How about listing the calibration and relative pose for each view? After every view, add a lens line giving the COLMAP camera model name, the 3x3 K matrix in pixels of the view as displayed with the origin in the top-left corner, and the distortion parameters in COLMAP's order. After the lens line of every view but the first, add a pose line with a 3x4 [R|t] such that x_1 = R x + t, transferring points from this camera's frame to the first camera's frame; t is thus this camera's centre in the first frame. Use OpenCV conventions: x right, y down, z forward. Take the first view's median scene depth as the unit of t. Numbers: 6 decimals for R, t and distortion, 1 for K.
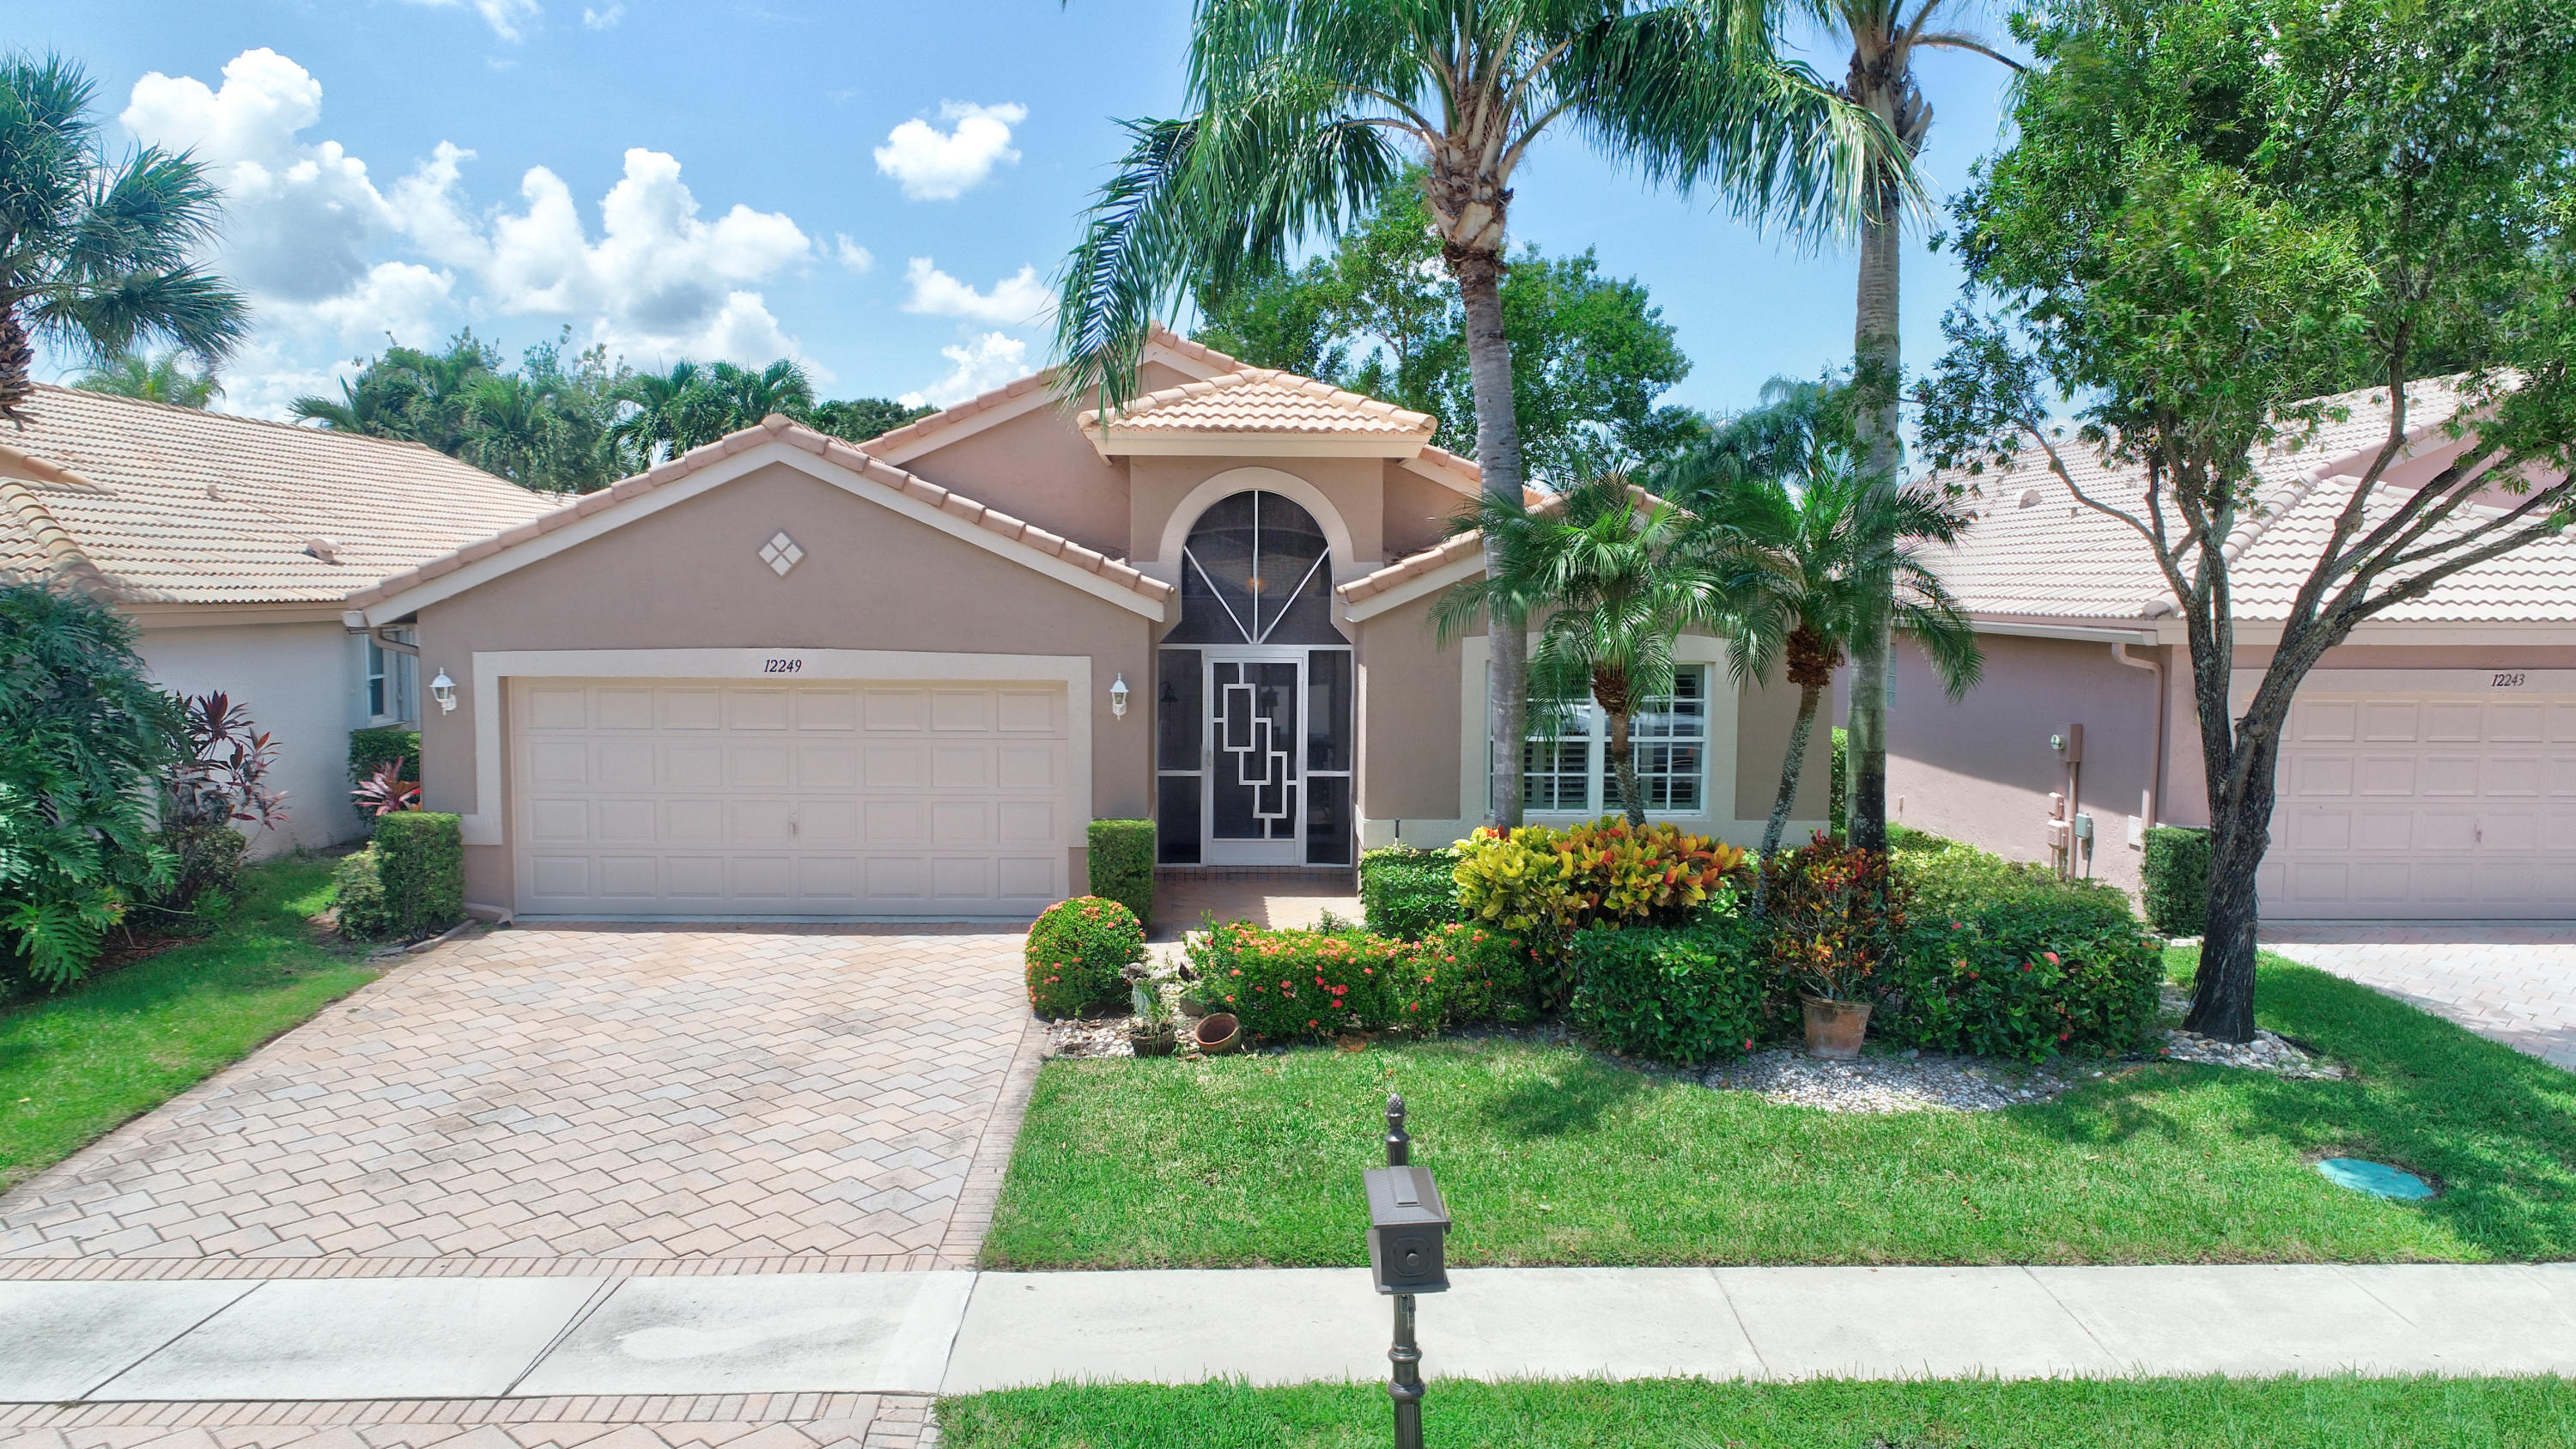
lens RADIAL K [[1721.4, 0, 1298.3], [0, 1721.4, 719.0], [0, 0, 1]] dist [-0.000521, -0.002361]
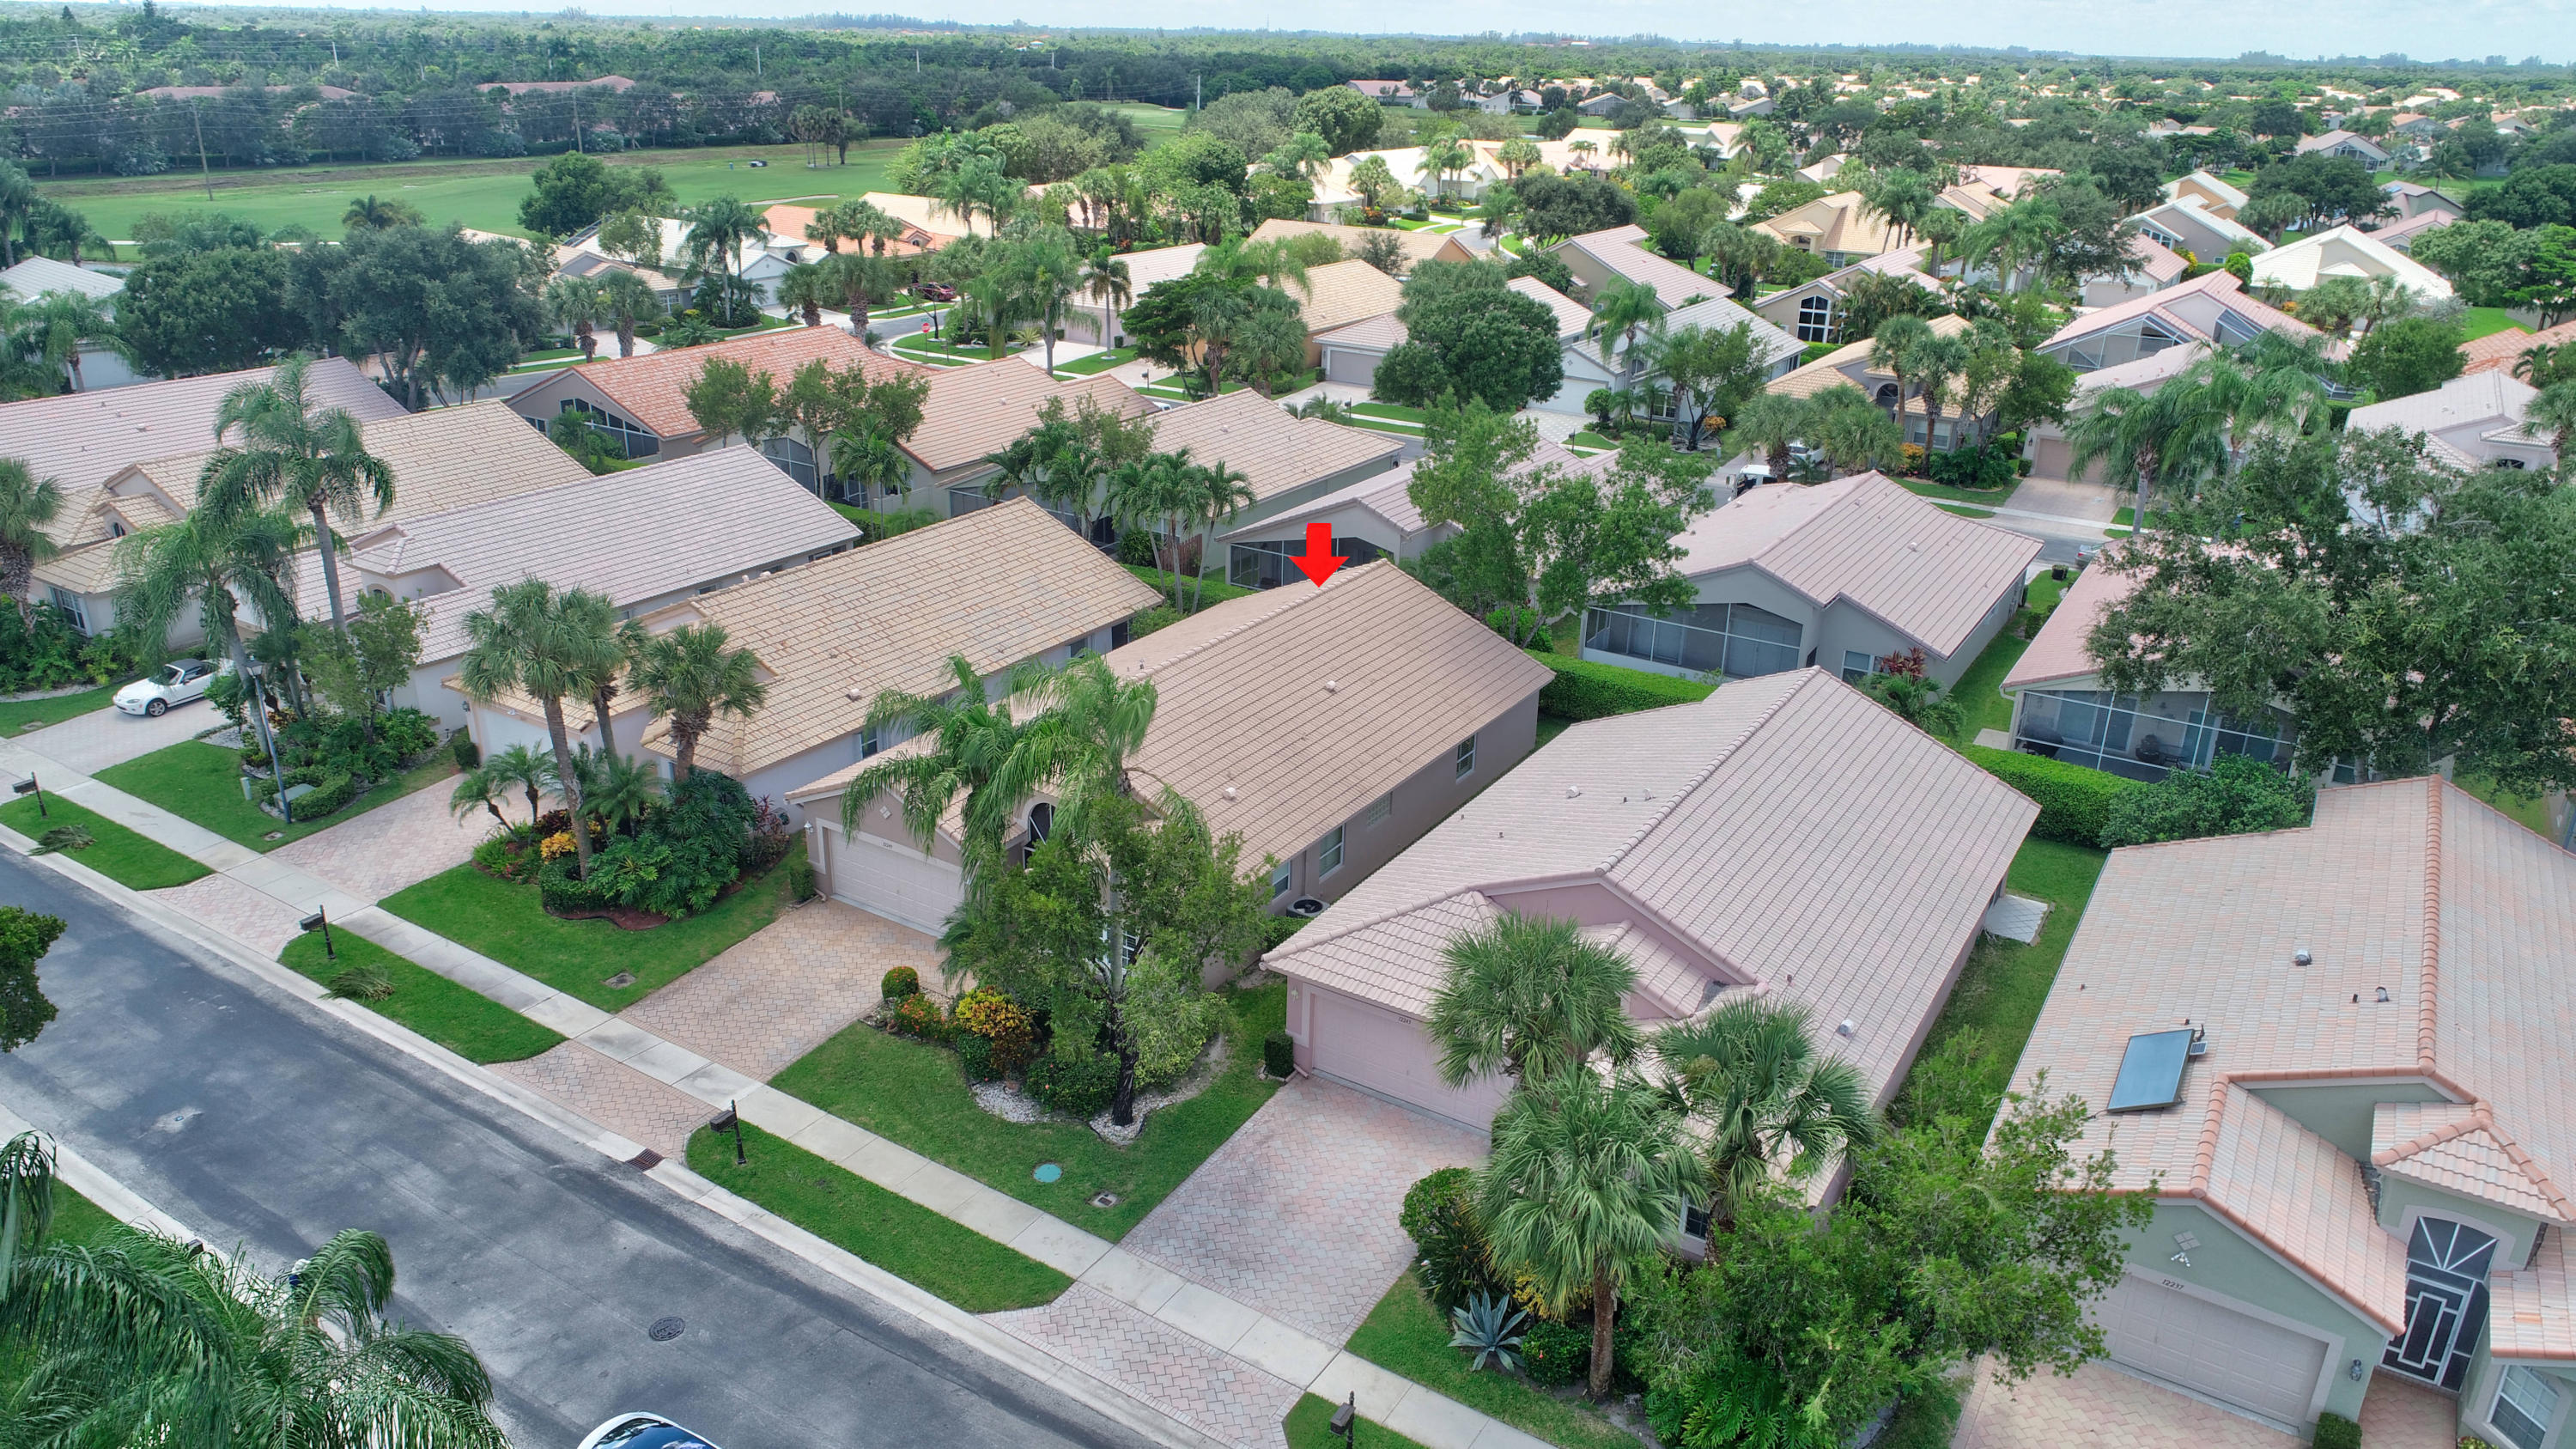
lens RADIAL K [[1721.4, 0, 1289.5], [0, 1721.4, 738.3], [0, 0, 1]] dist [-0.000521, -0.002361]
pose [[0.826049, 0.220993, -0.518463, 1.821010], [-0.053309, 0.946430, 0.318477, -1.212740], [0.561071, -0.235439, 0.793579, -0.966065]]
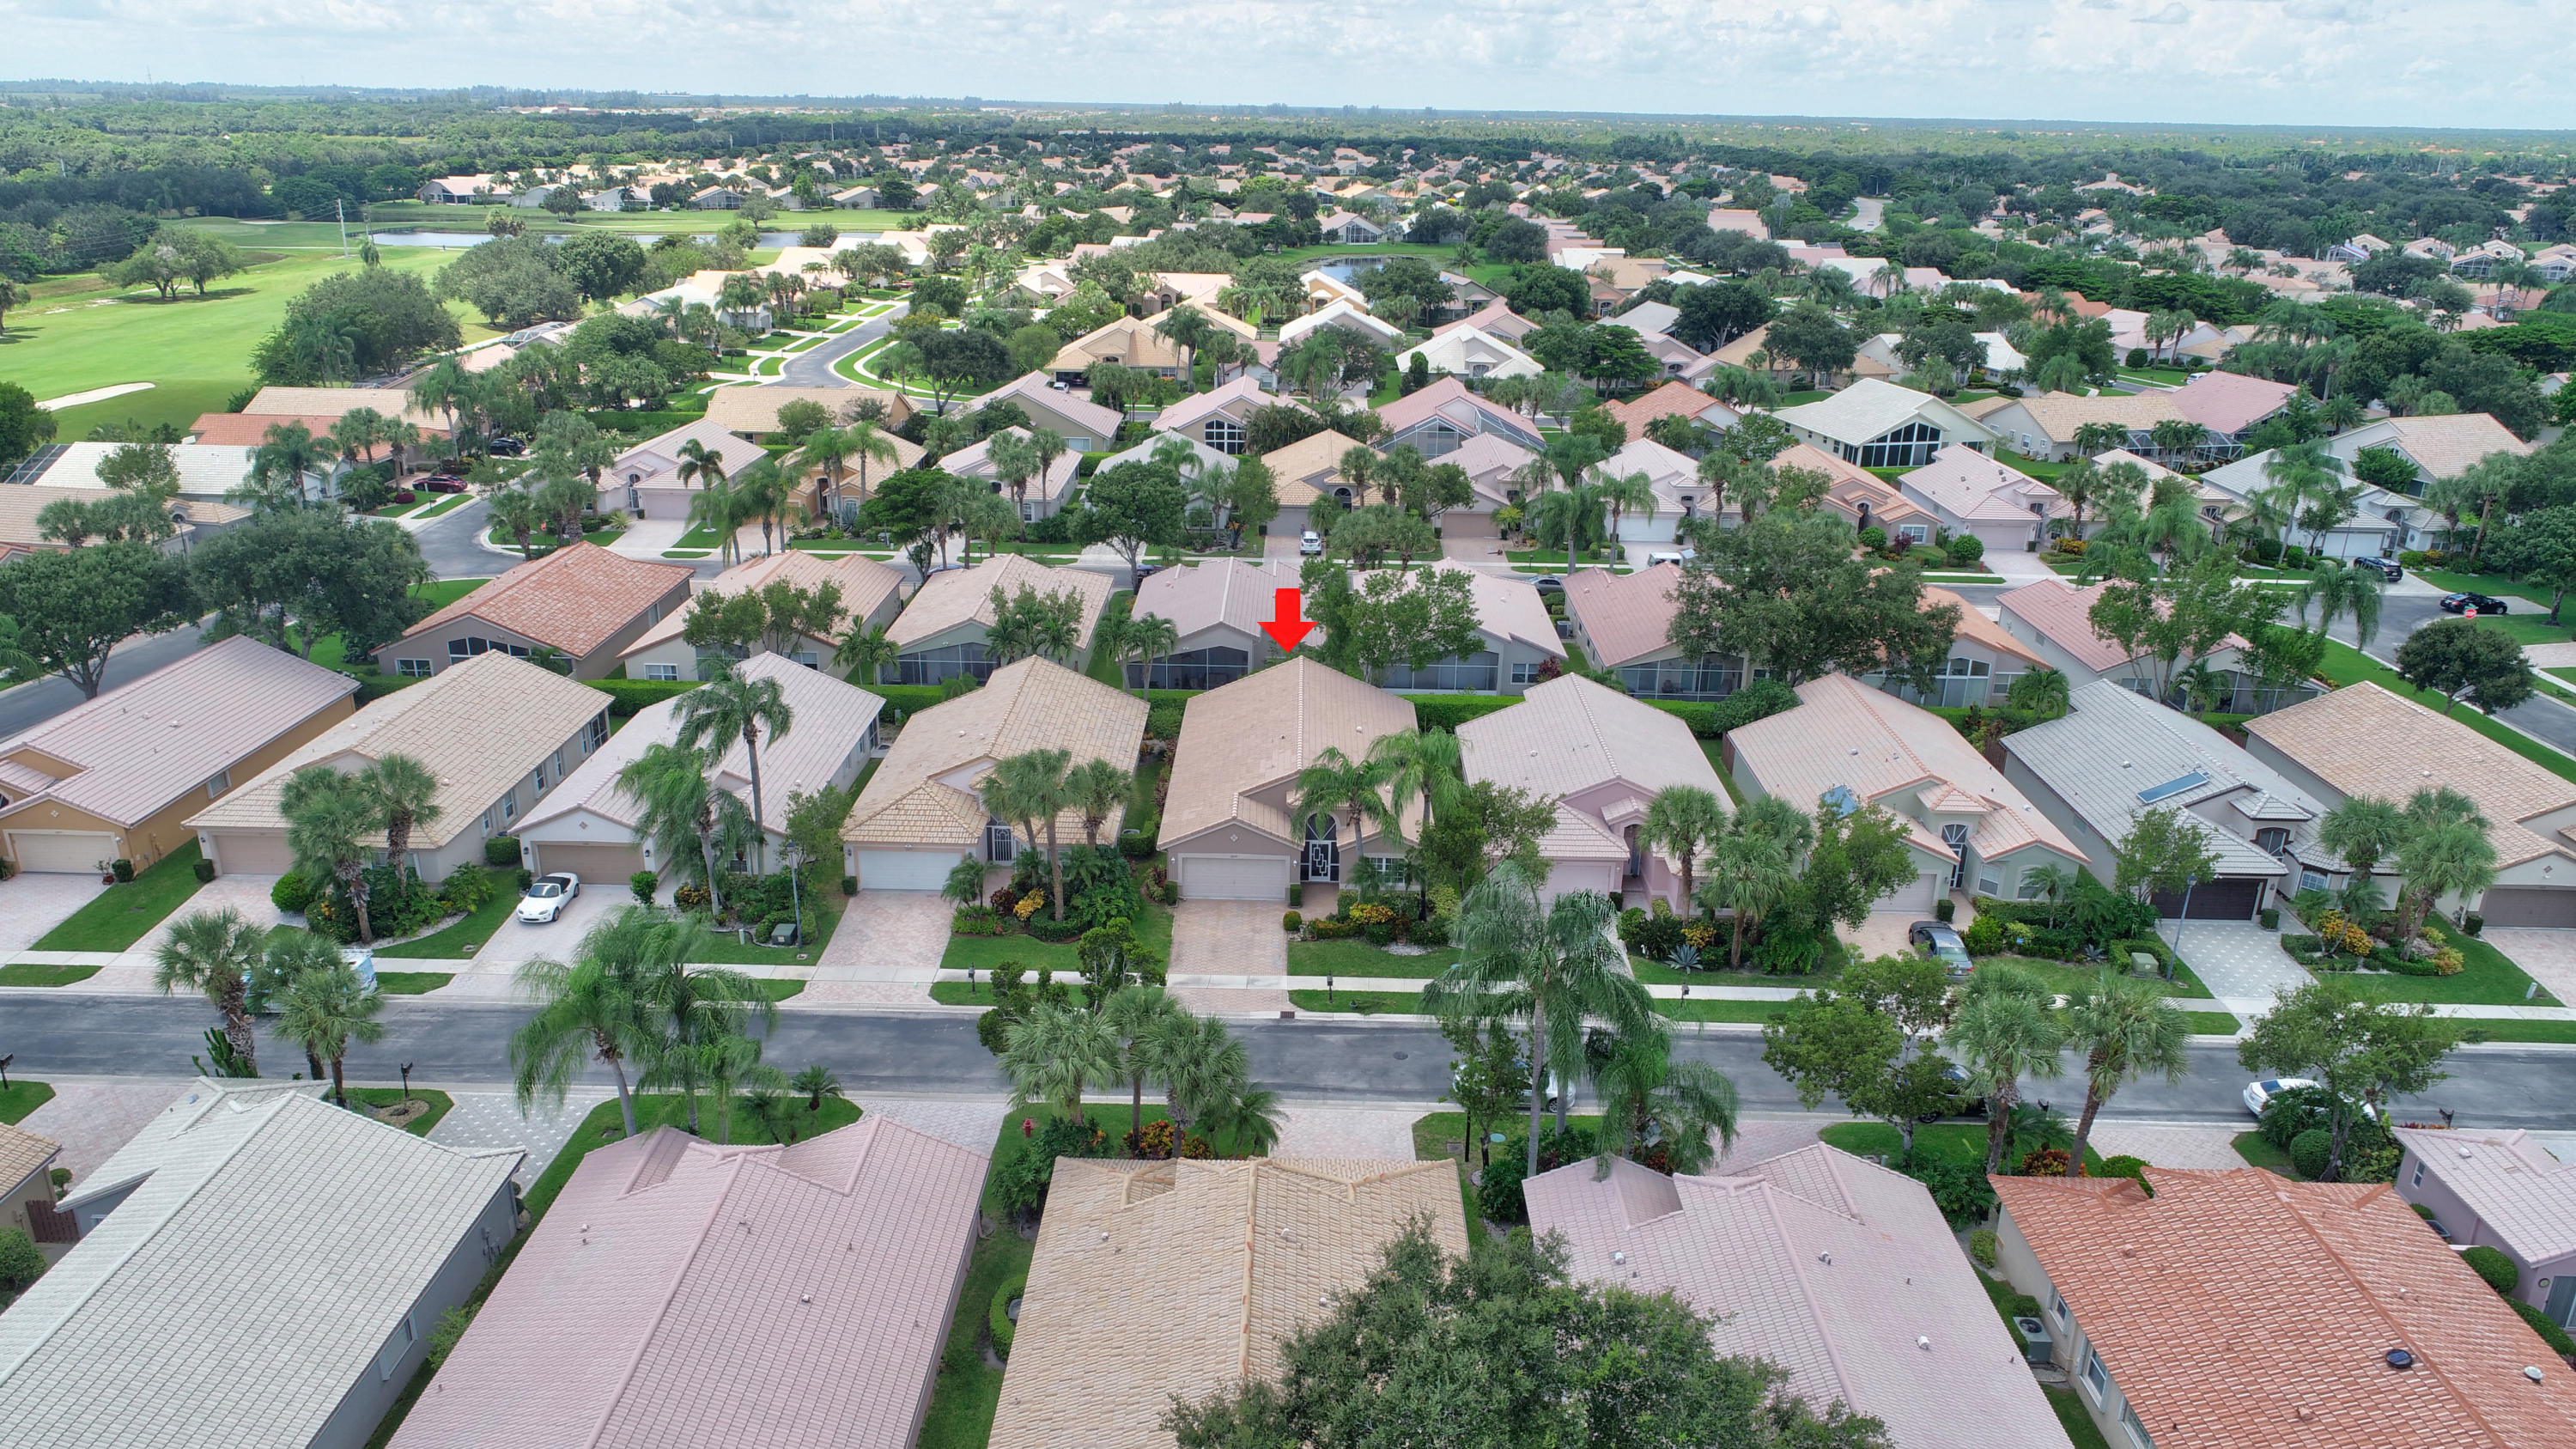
lens RADIAL K [[1721.4, 0, 1284.6], [0, 1721.4, 723.8], [0, 0, 1]] dist [-0.000521, -0.002361]
pose [[0.998765, 0.023749, -0.043644, 0.091341], [-0.010990, 0.962210, 0.272087, -1.930760], [0.048456, -0.271271, 0.961283, -4.149166]]
